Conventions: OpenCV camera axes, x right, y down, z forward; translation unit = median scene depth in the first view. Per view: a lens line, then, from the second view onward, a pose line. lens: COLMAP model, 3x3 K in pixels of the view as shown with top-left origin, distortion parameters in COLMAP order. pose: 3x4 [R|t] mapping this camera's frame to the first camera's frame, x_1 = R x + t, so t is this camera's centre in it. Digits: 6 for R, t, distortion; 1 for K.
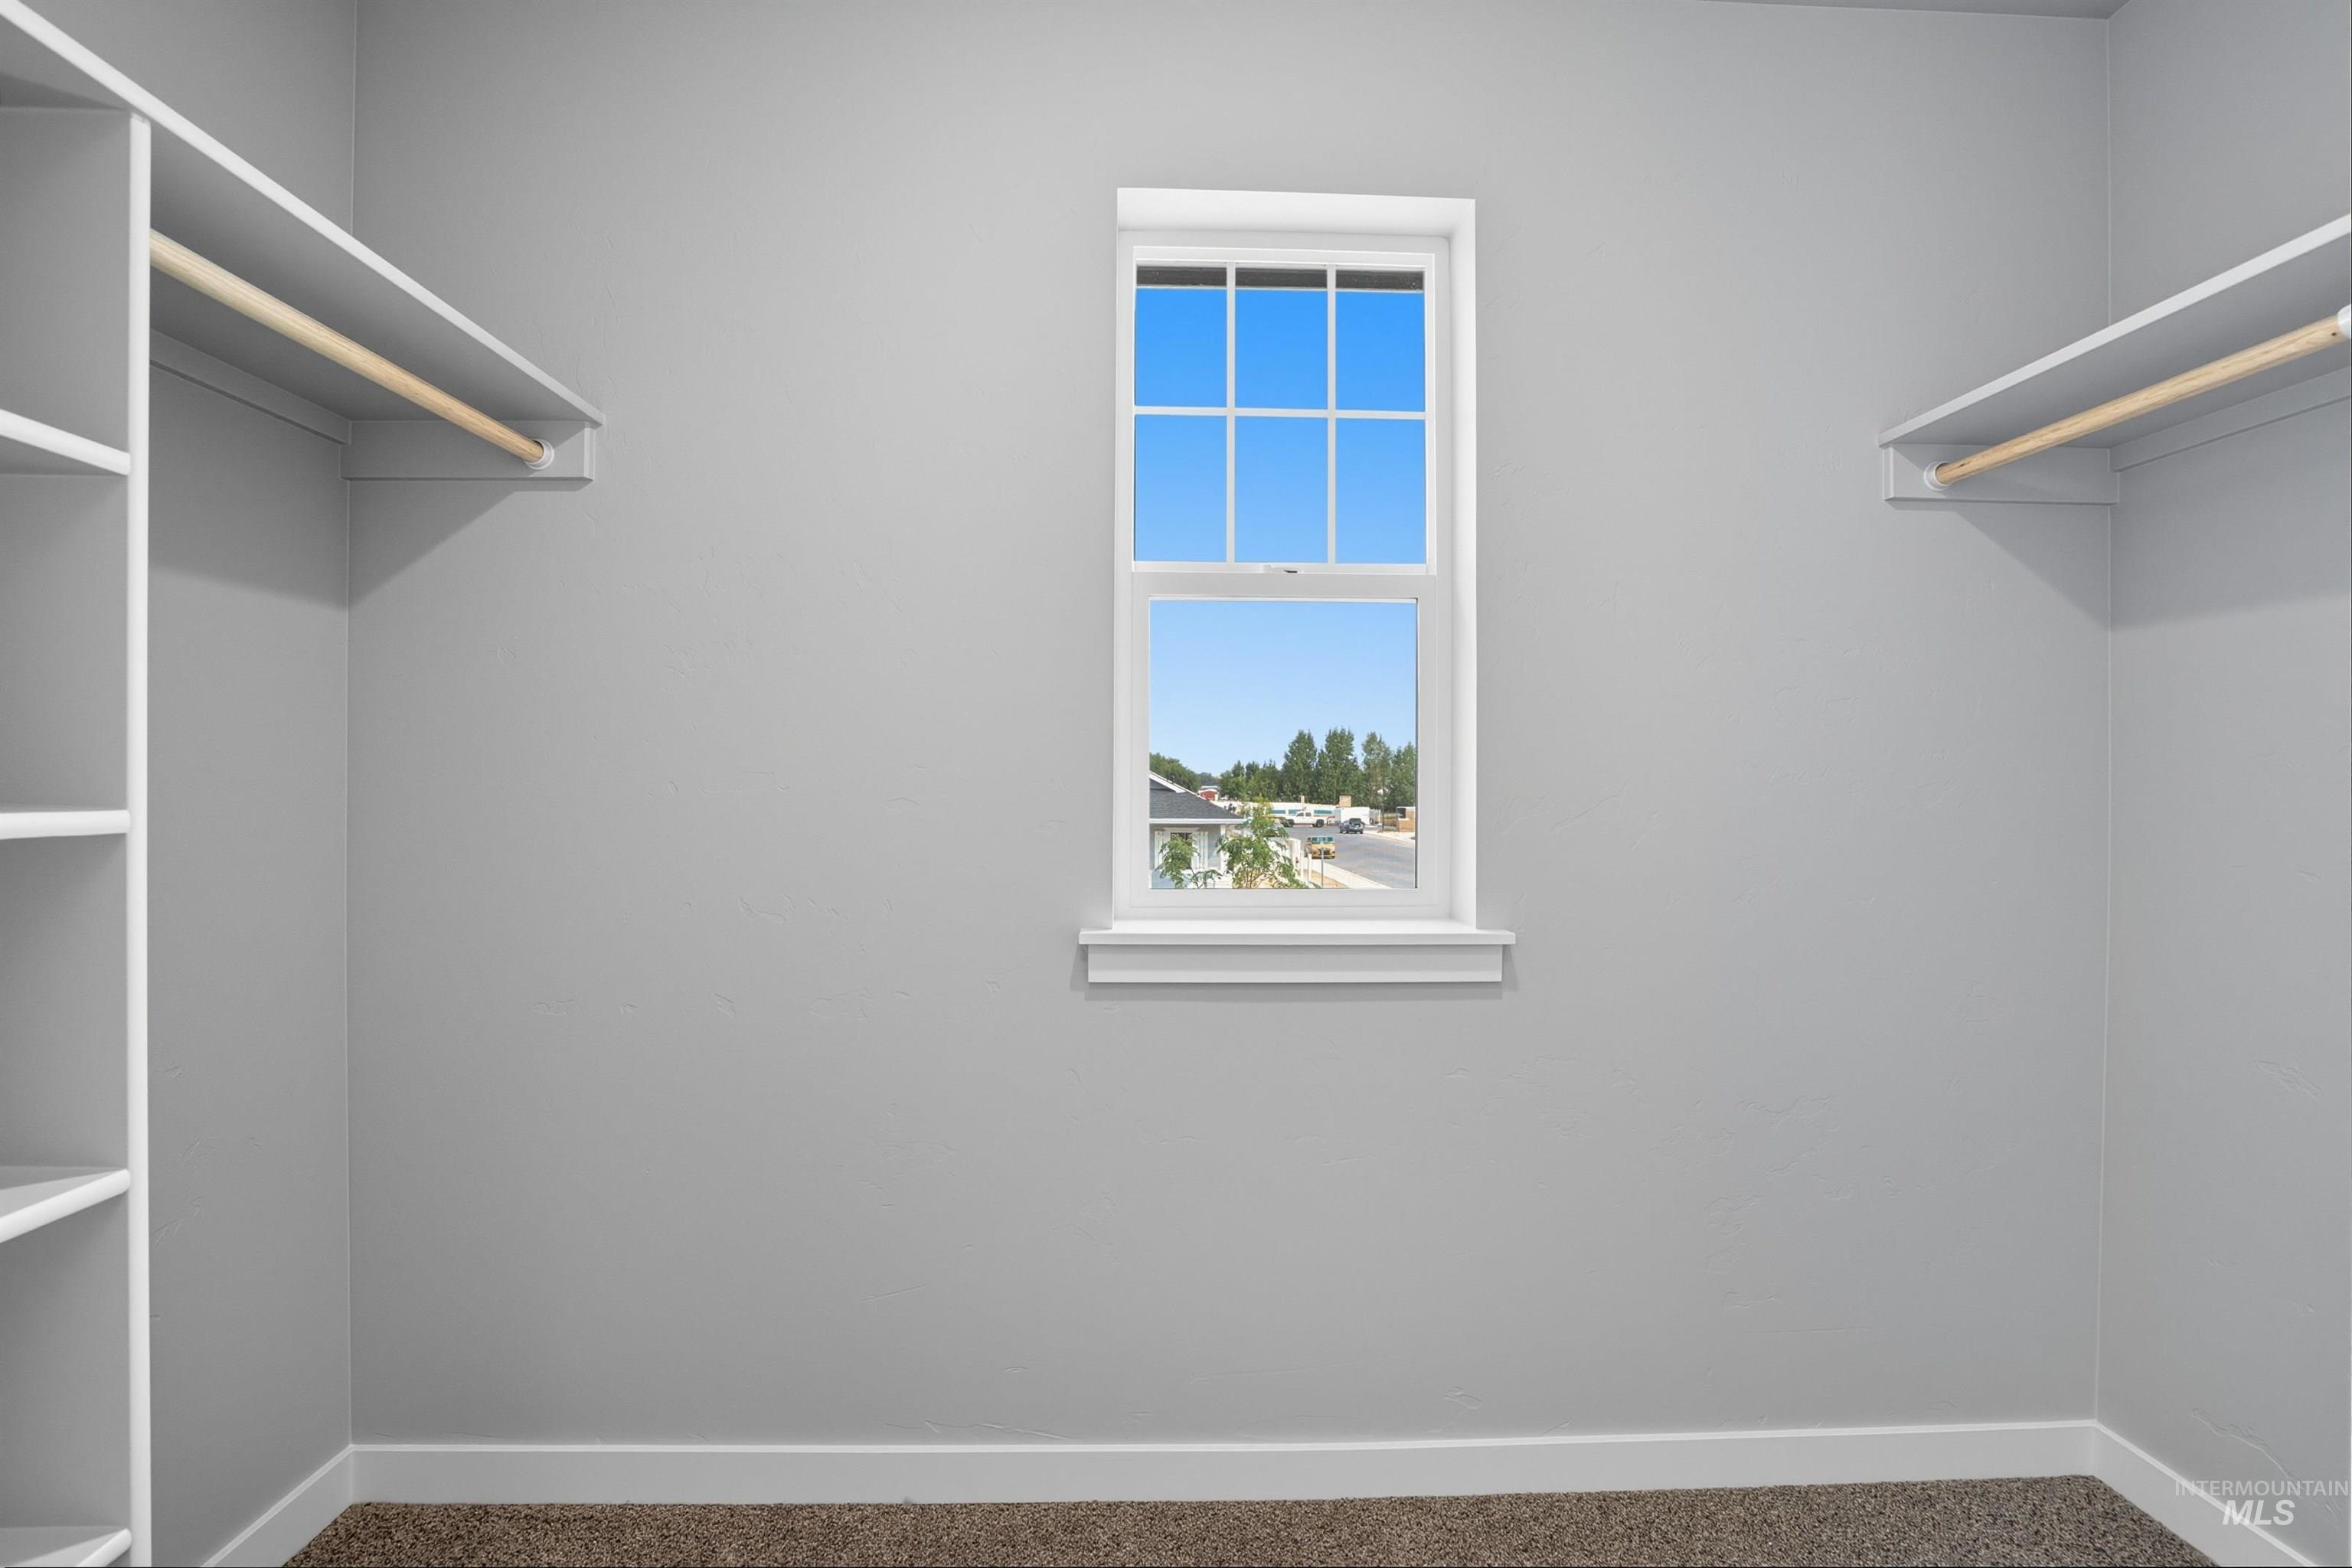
lens RADIAL K [[1100.8, 0, 1174.7], [0, 1100.8, 785.0], [0, 0, 1]] dist [-0.000782, -0.000850]
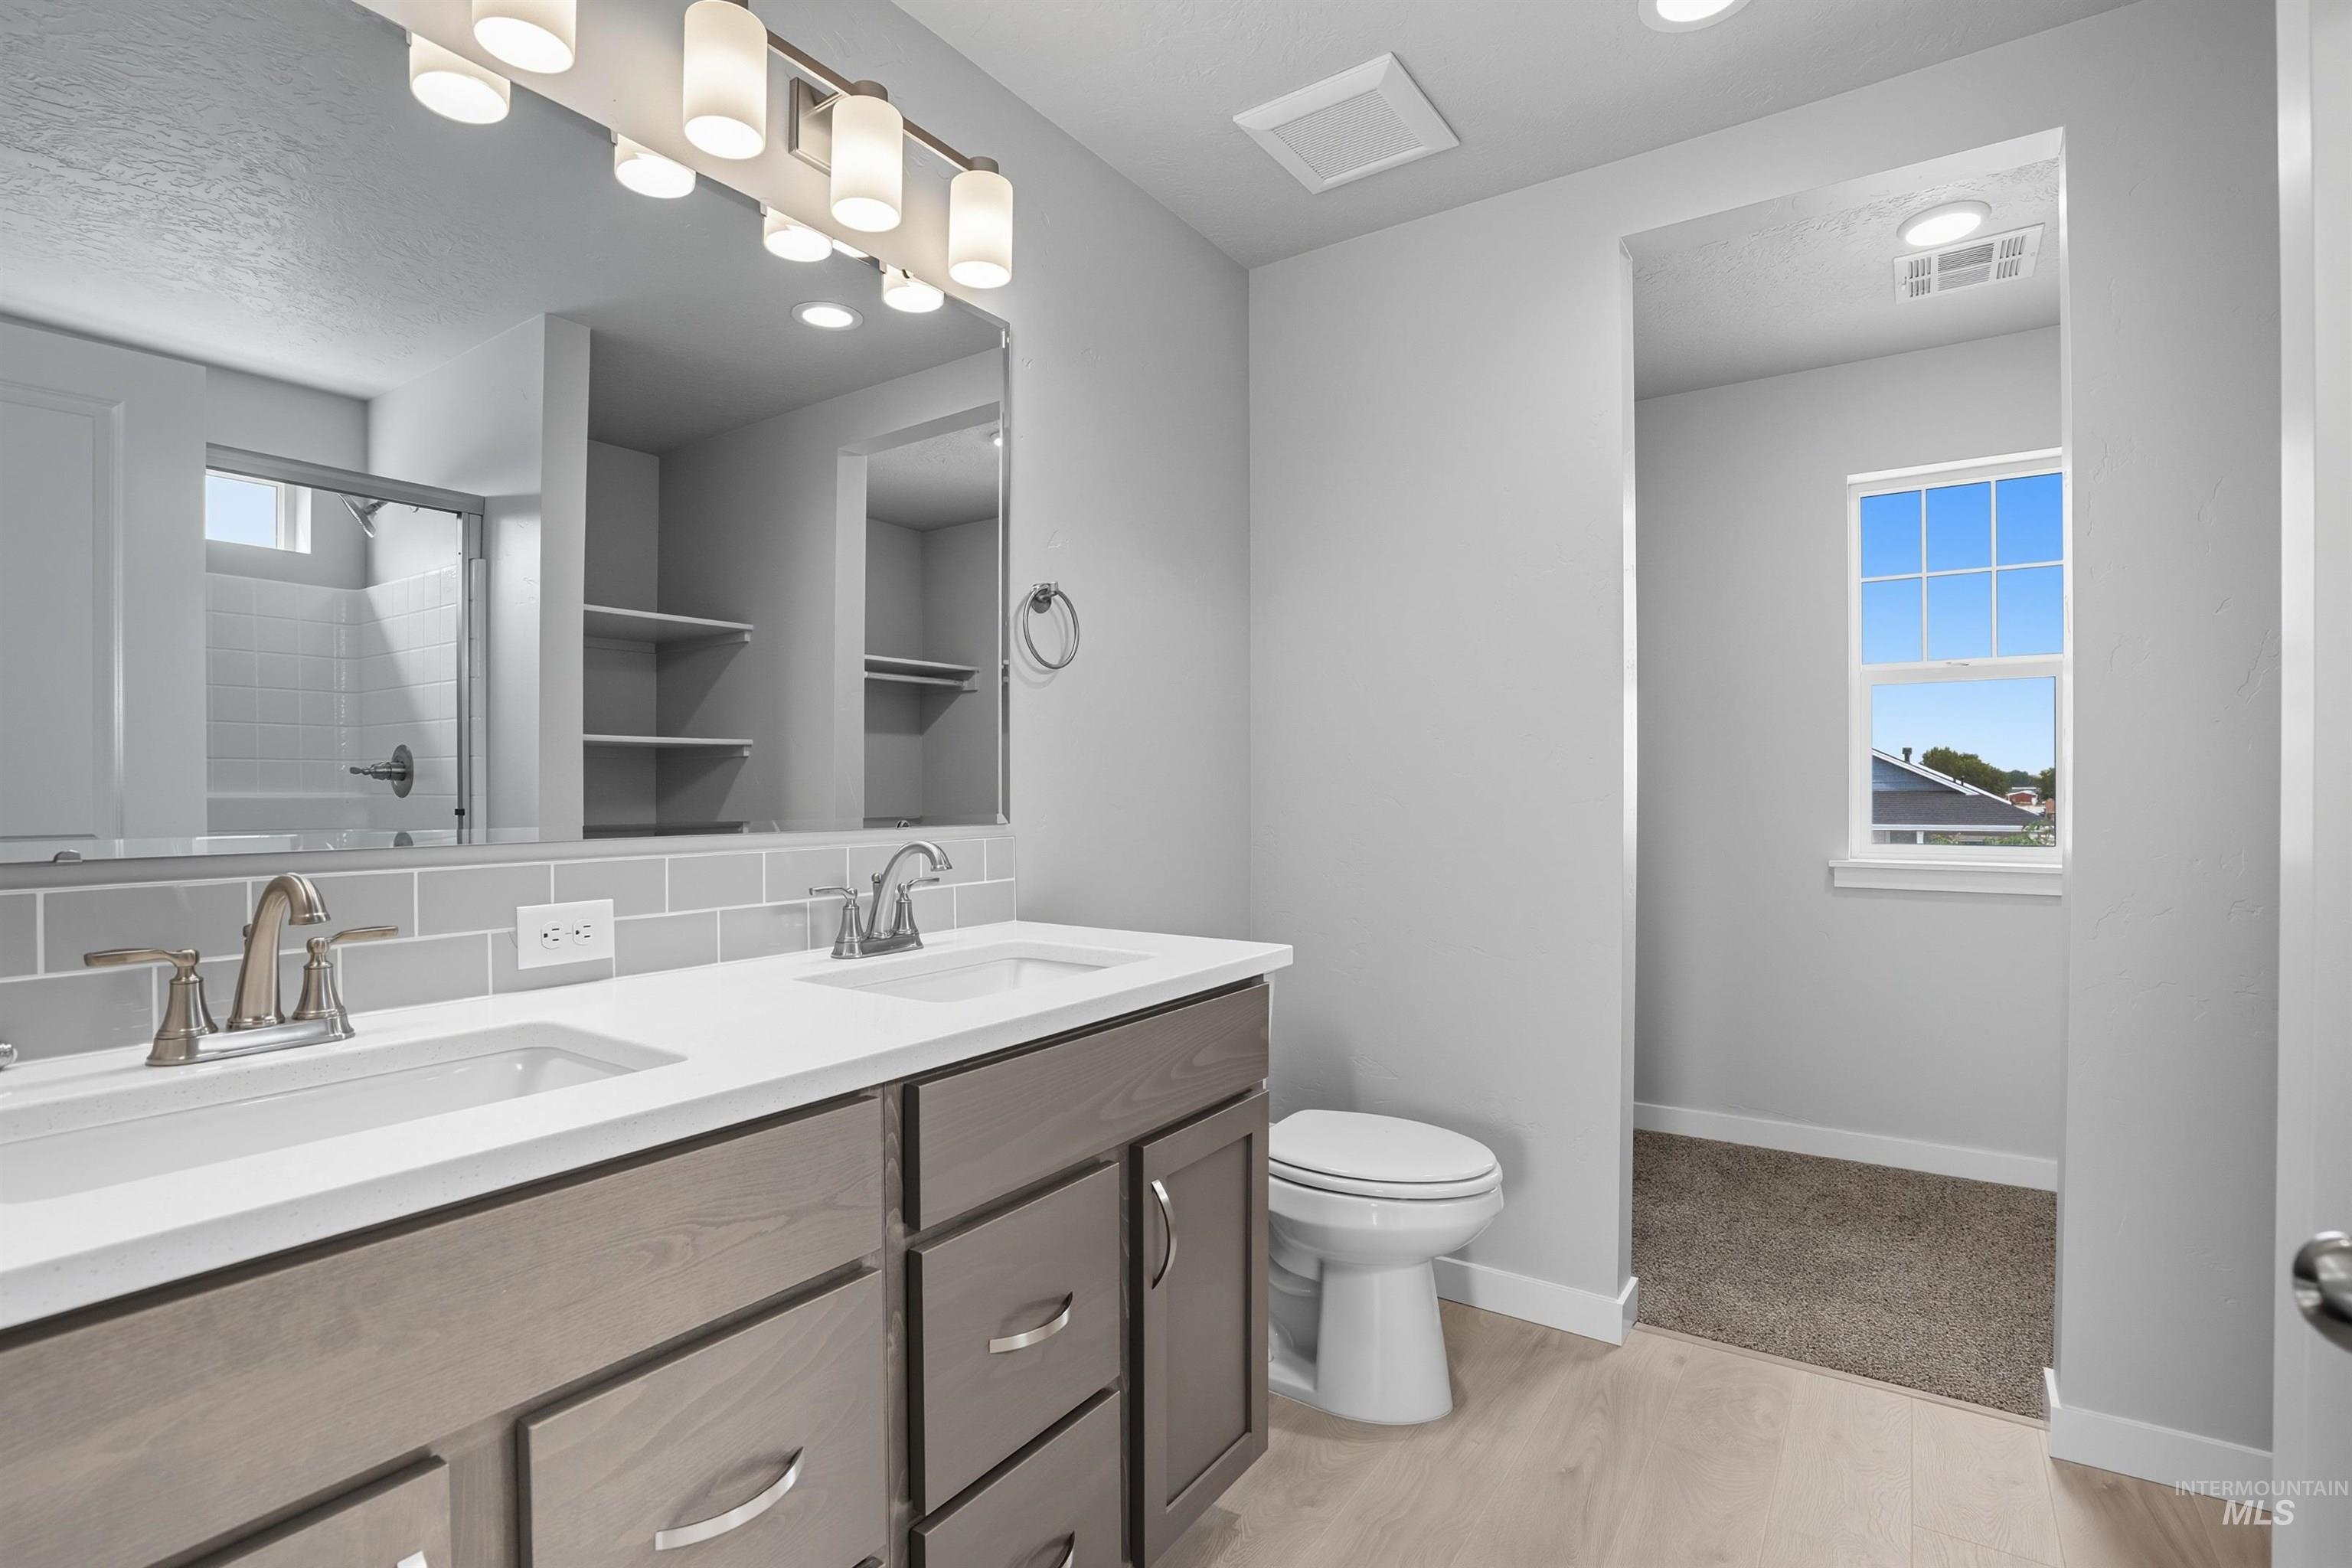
lens RADIAL K [[1100.8, 0, 1168.4], [0, 1100.8, 775.4], [0, 0, 1]] dist [-0.000782, -0.000850]
pose [[0.807985, -0.012047, -0.589080, 0.107033], [0.005009, 0.999895, -0.013578, 0.003754], [0.589182, 0.008020, 0.807961, -1.156942]]
